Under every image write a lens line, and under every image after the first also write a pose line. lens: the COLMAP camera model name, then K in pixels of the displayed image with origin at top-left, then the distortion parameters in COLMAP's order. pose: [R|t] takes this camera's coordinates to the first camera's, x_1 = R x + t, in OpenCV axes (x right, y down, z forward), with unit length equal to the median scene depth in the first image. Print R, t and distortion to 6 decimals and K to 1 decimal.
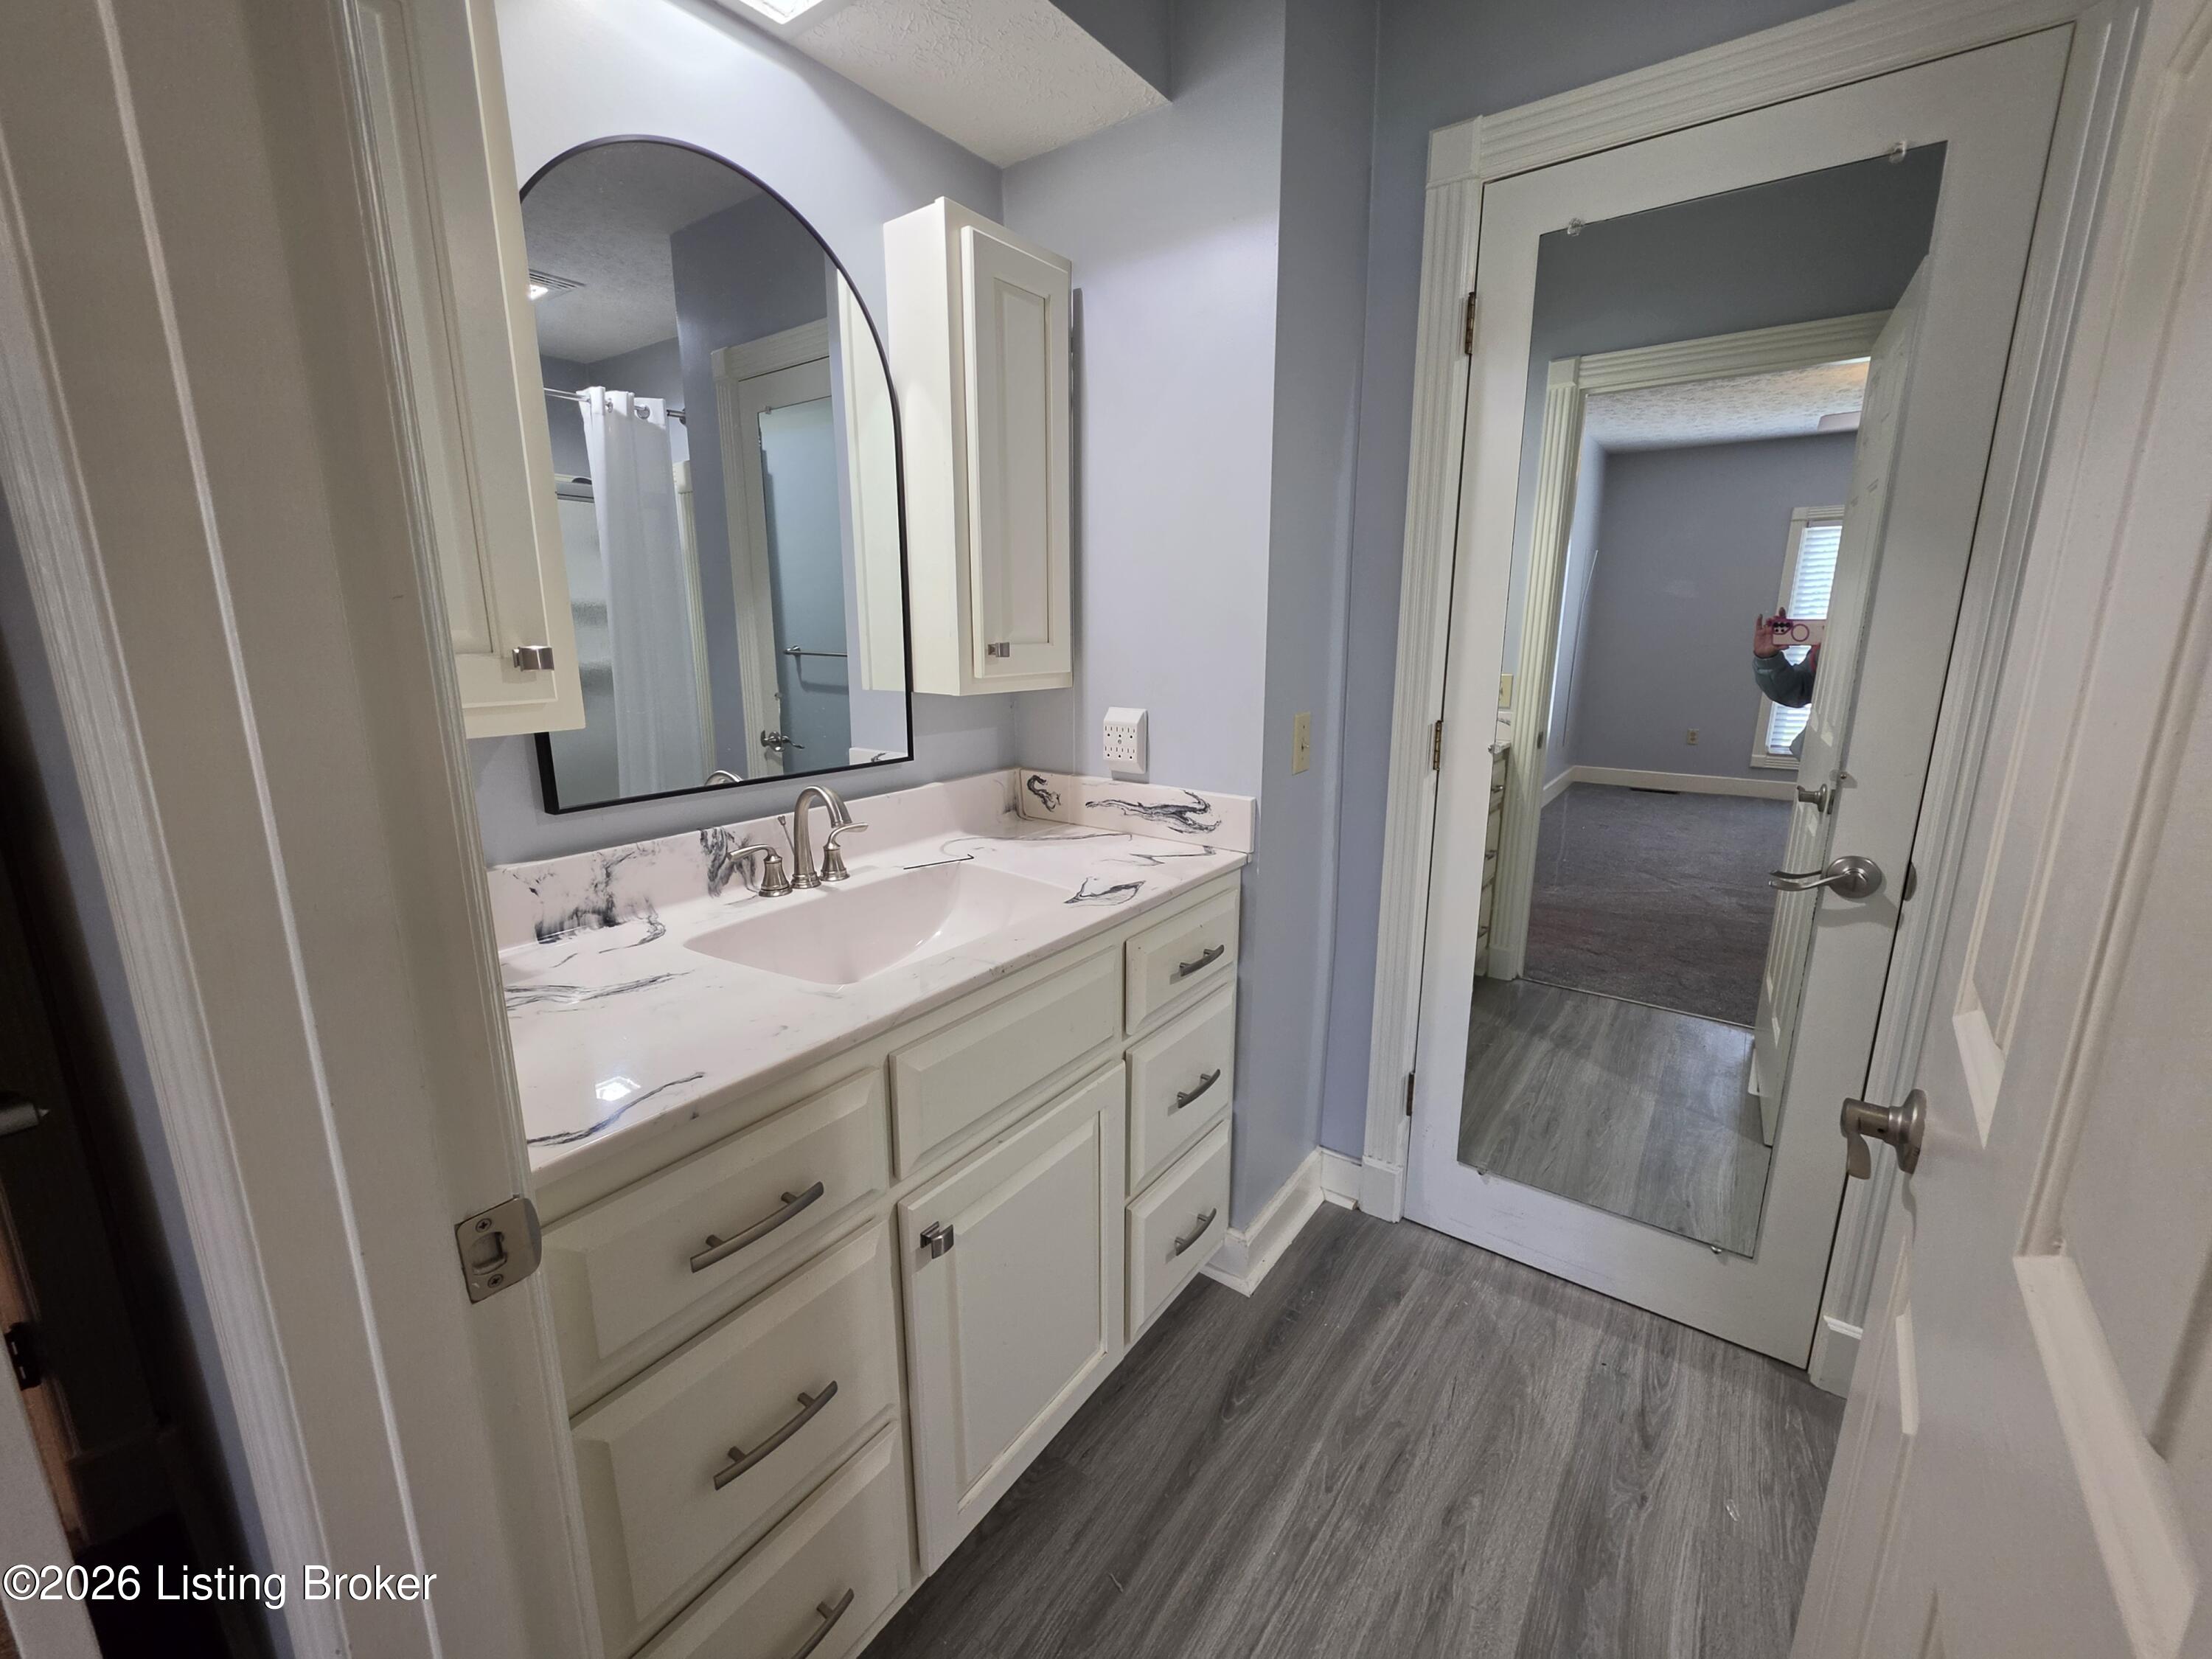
lens RADIAL K [[892.0, 0, 1100.5], [0, 892.0, 820.9], [0, 0, 1]] dist [-0.002509, 0.000231]
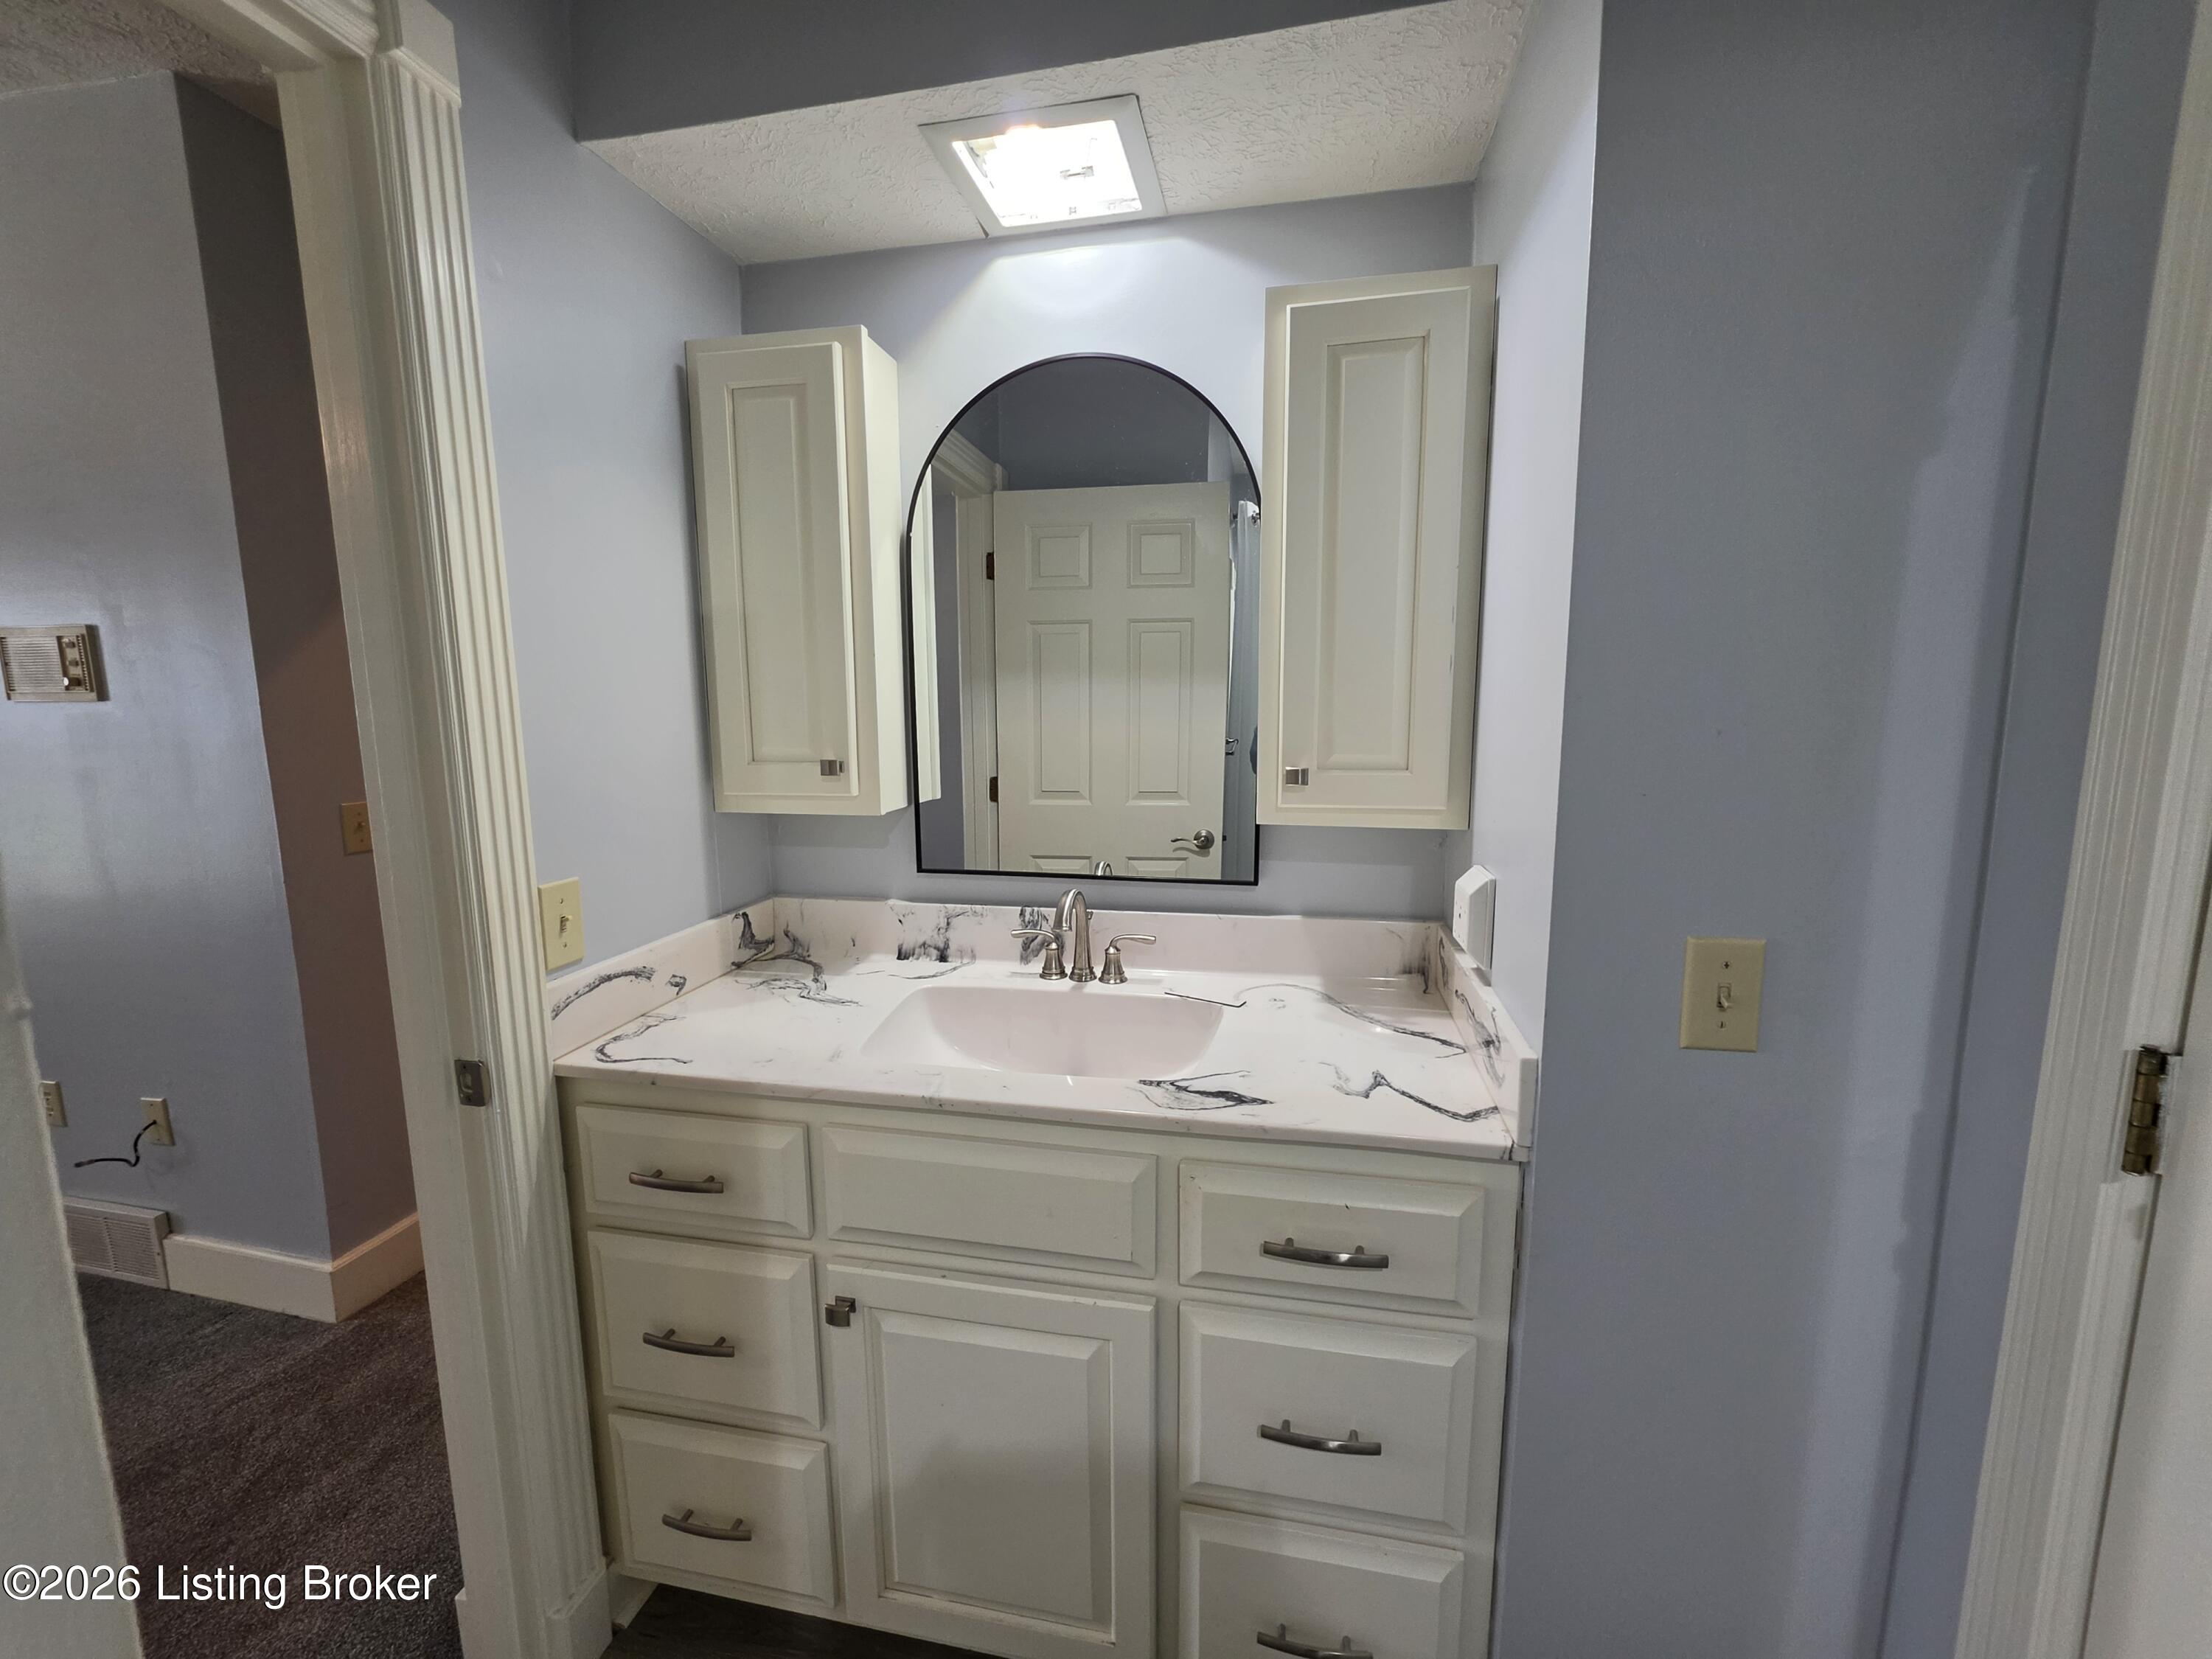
lens RADIAL K [[892.0, 0, 1100.5], [0, 892.0, 820.9], [0, 0, 1]] dist [-0.002509, 0.000231]
pose [[0.419936, 0.125026, -0.898901, 0.668050], [-0.187421, 0.981062, 0.048897, -0.183241], [0.887991, 0.147939, 0.435416, 0.552449]]
